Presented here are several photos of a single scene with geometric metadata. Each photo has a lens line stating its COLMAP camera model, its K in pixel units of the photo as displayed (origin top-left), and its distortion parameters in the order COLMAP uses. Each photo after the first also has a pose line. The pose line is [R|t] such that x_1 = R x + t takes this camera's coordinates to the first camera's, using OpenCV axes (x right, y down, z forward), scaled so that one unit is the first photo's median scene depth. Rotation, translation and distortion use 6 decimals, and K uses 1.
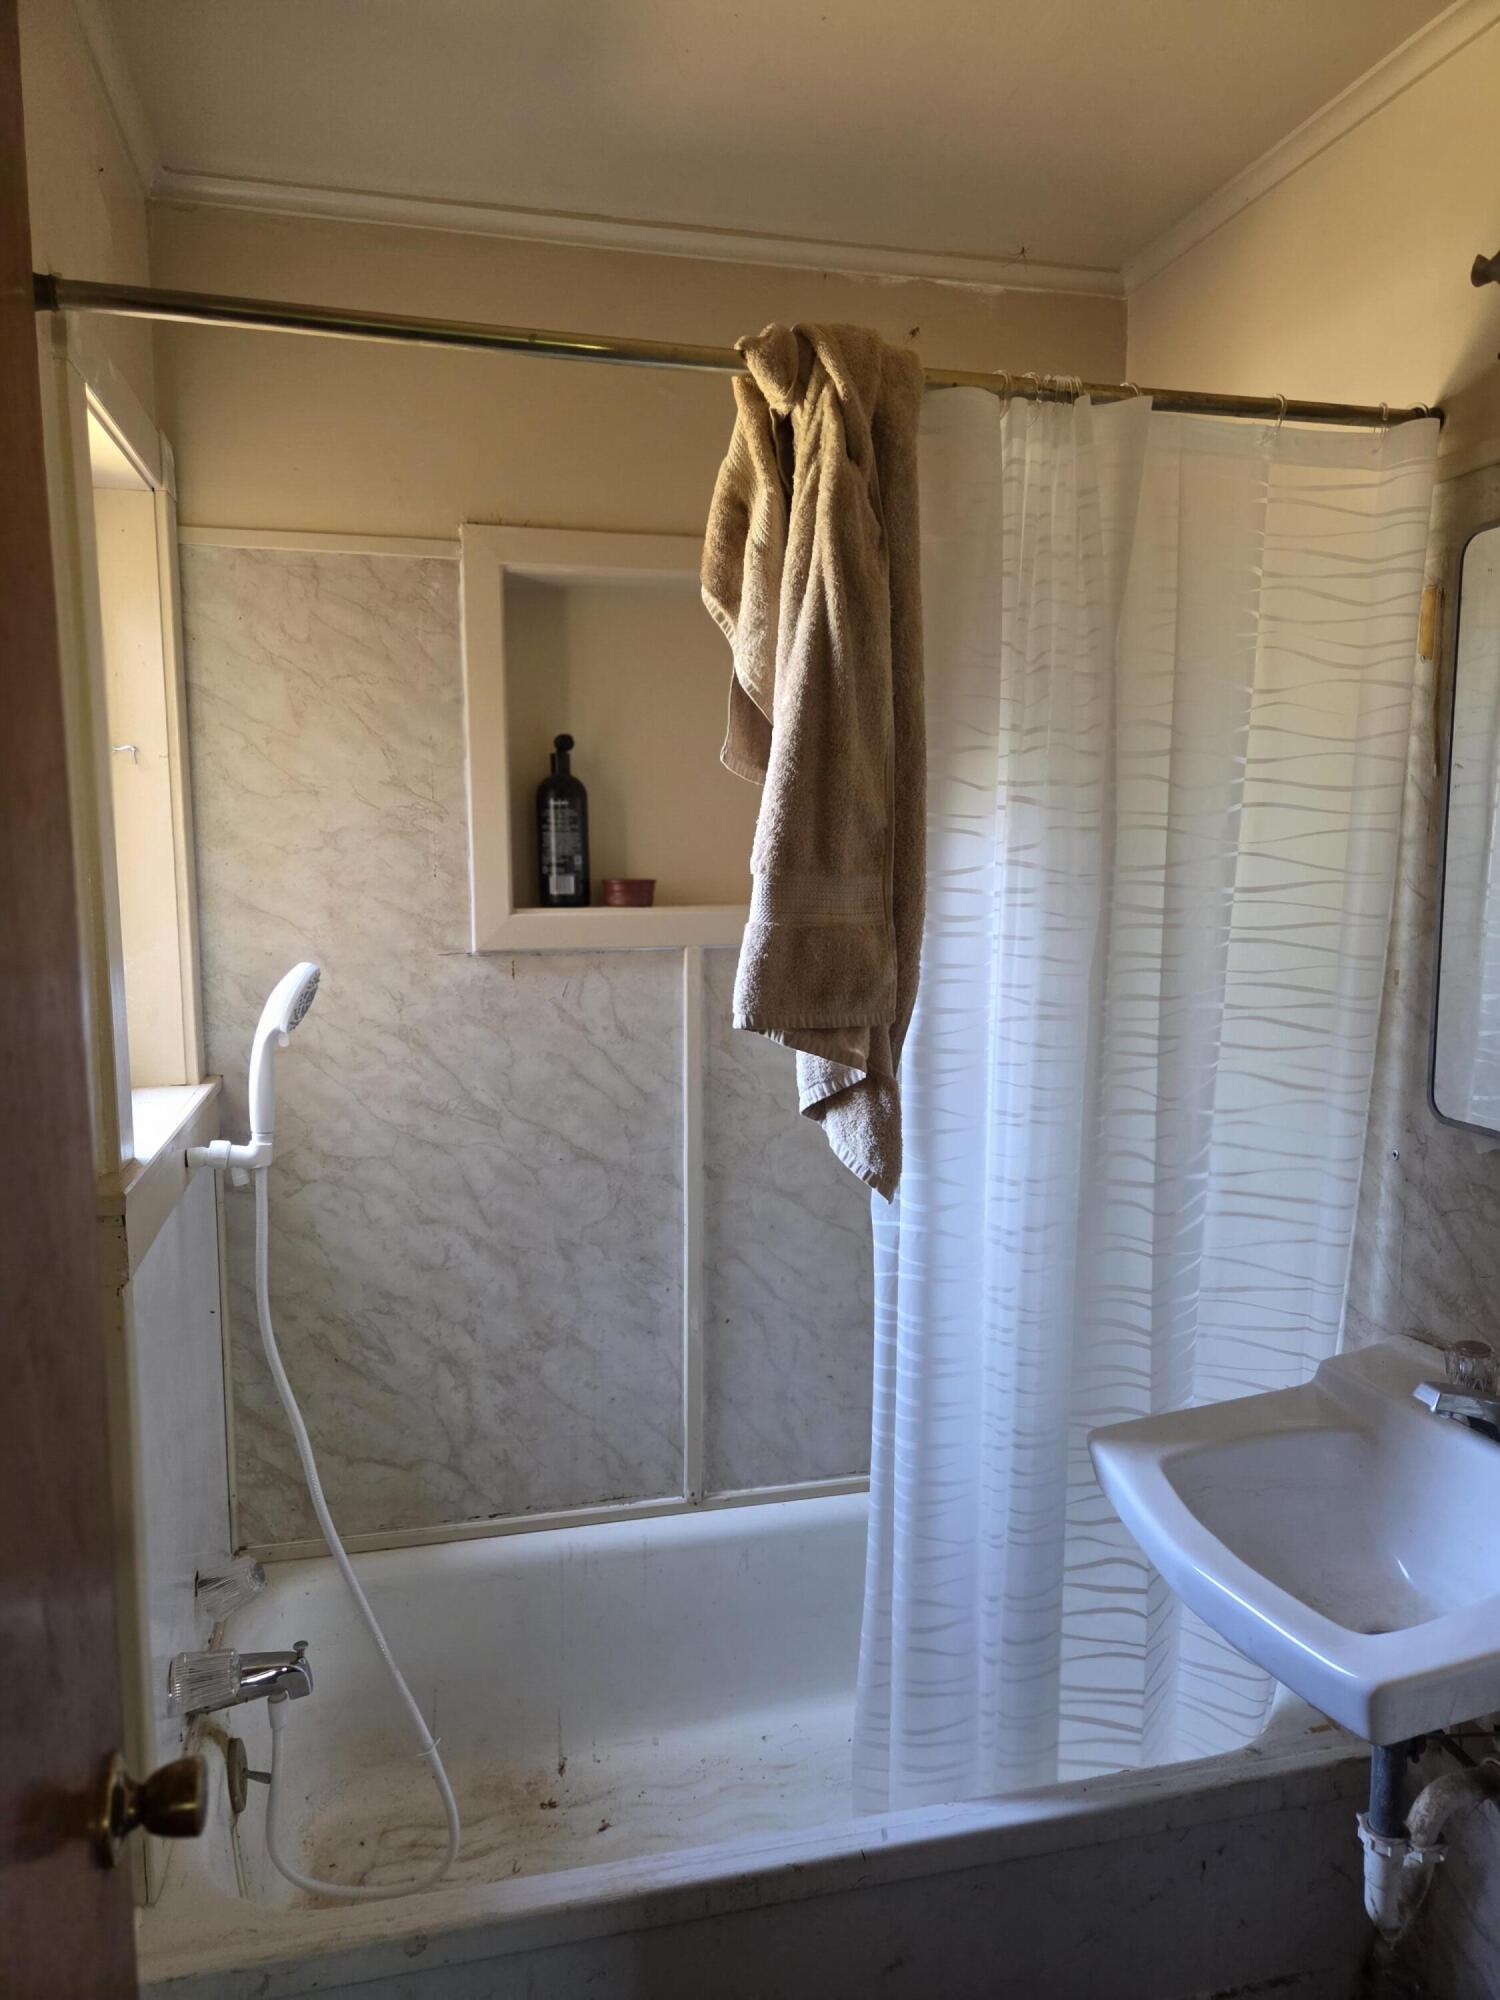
lens RADIAL K [[1348.4, 0, 744.7], [0, 1348.4, 992.3], [0, 0, 1]] dist [0.052301, -0.049482]
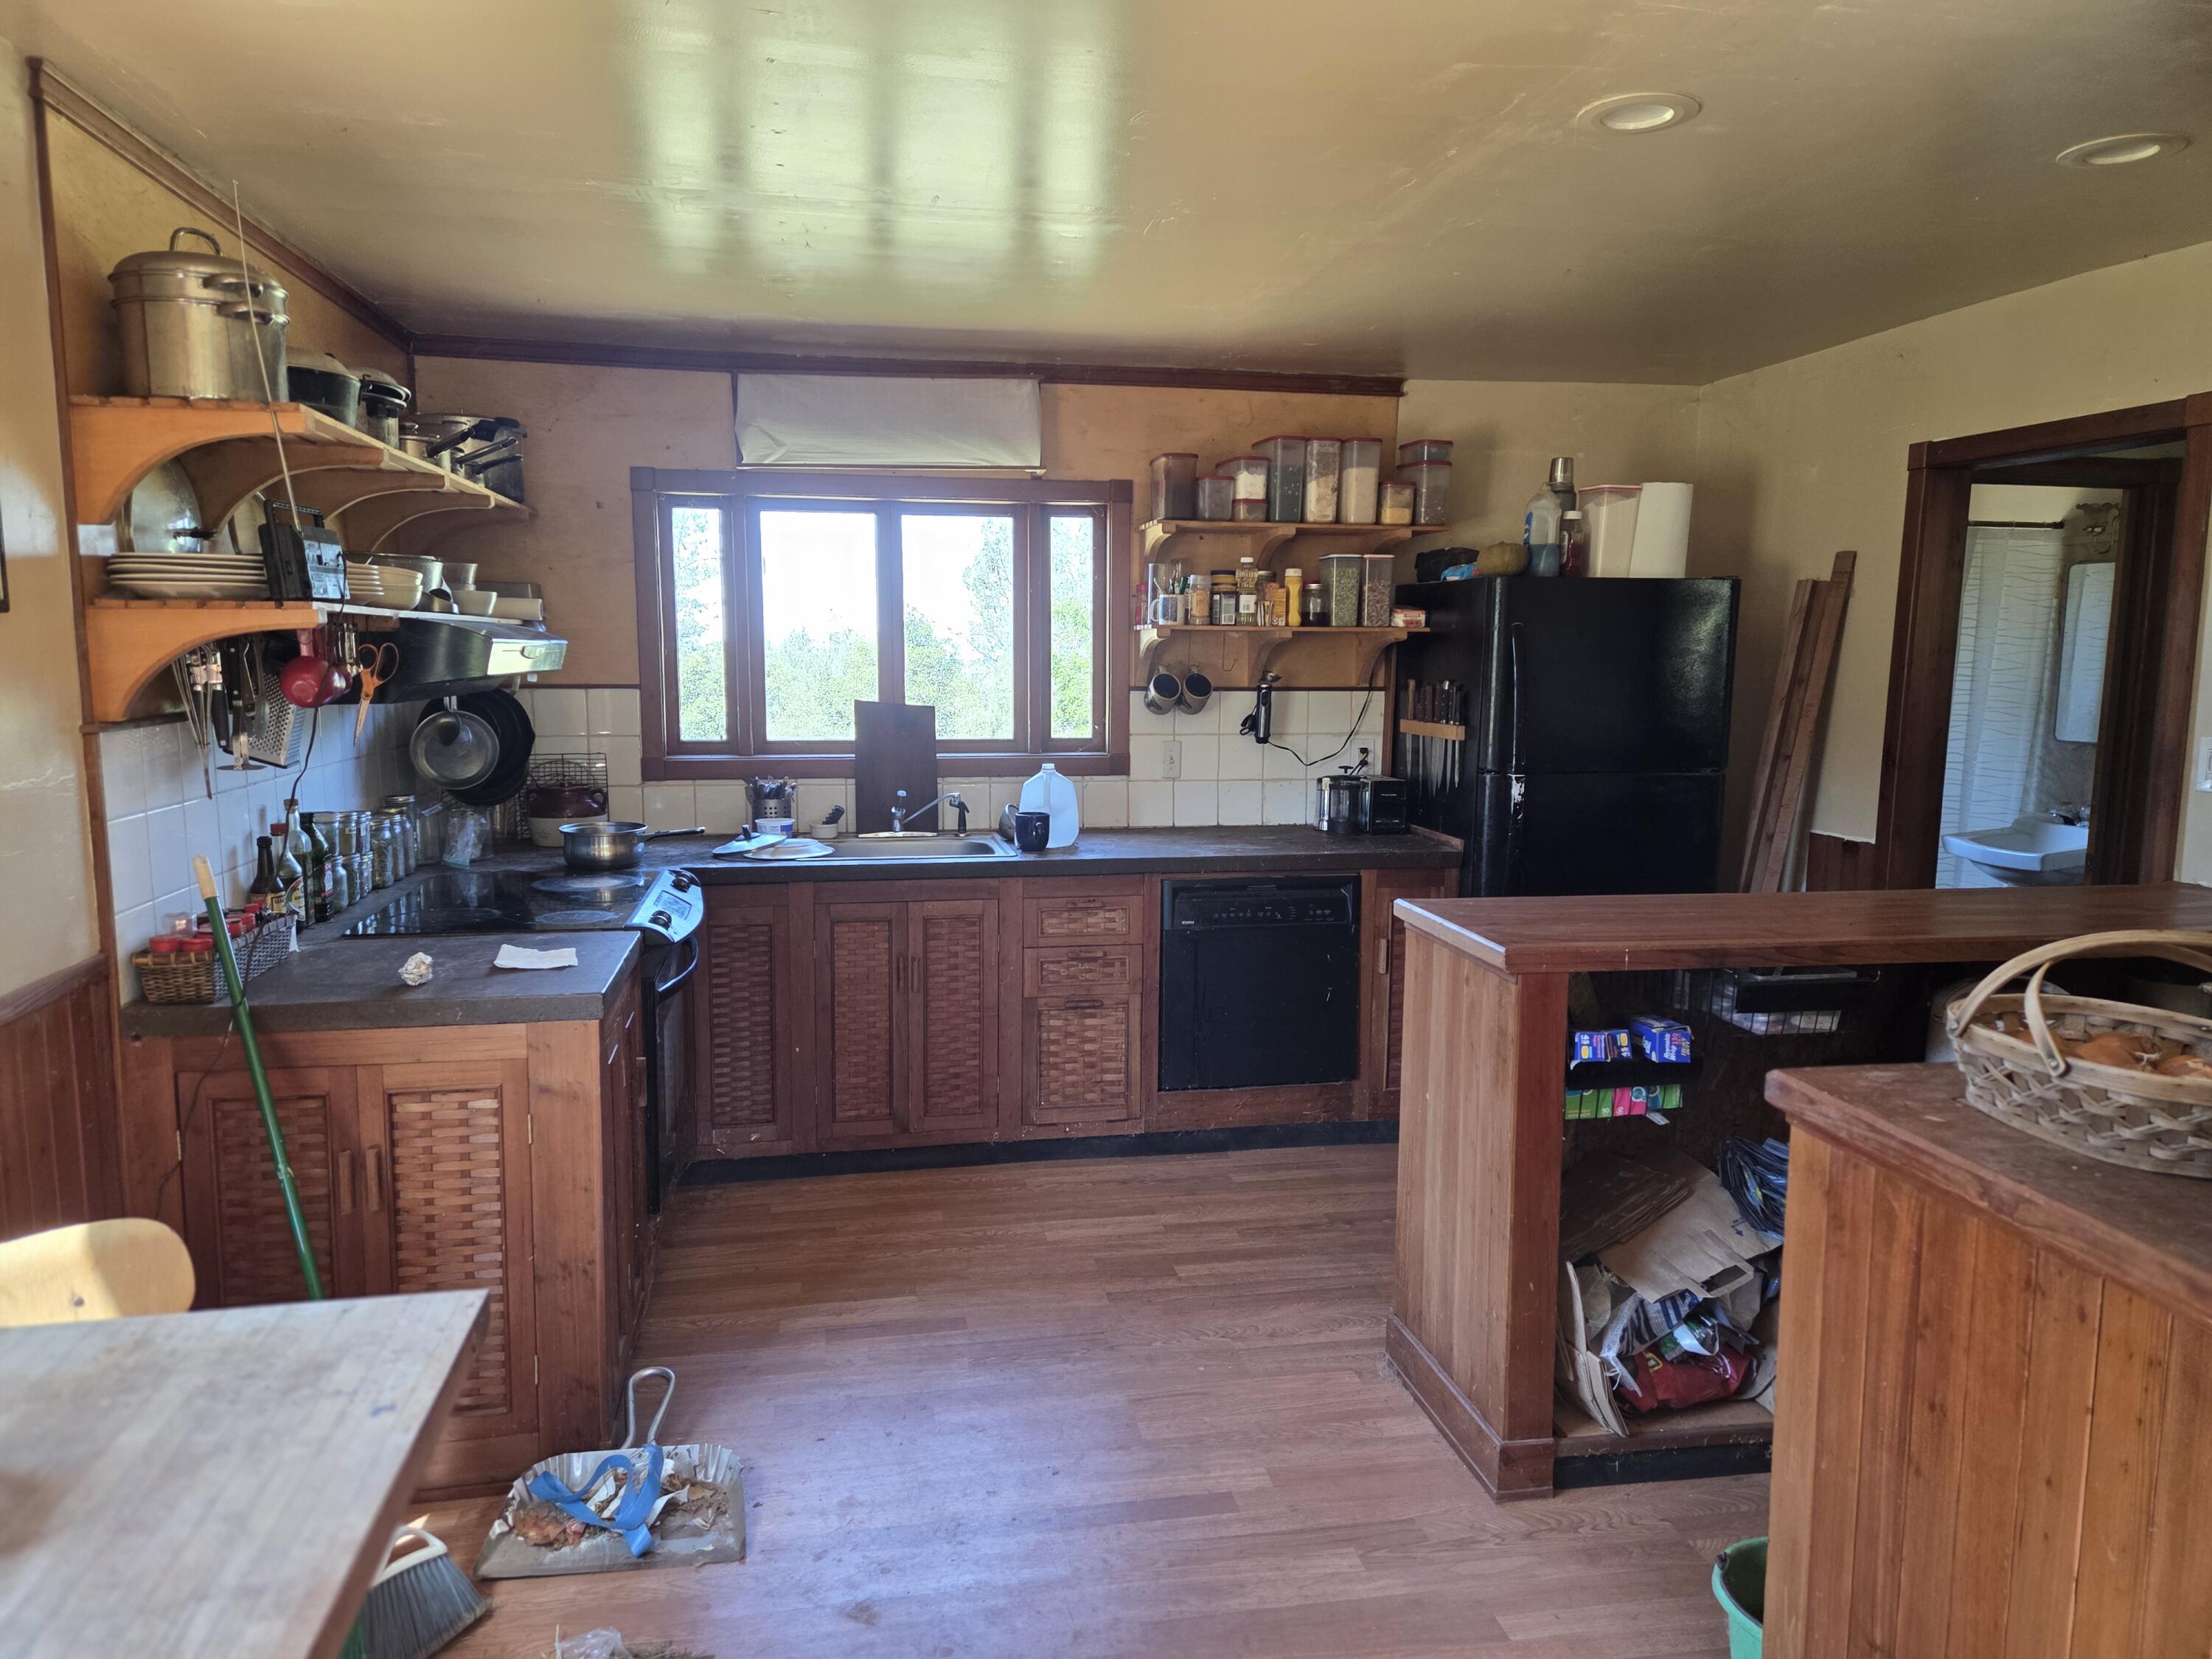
lens RADIAL K [[1491.3, 0, 1110.2], [0, 1491.3, 837.3], [0, 0, 1]] dist [0.052301, -0.049482]
pose [[0.997696, 0.023942, -0.063474, -1.449116], [-0.023386, 0.999682, 0.009478, 0.328330], [0.063681, -0.007972, 0.997938, -2.637452]]
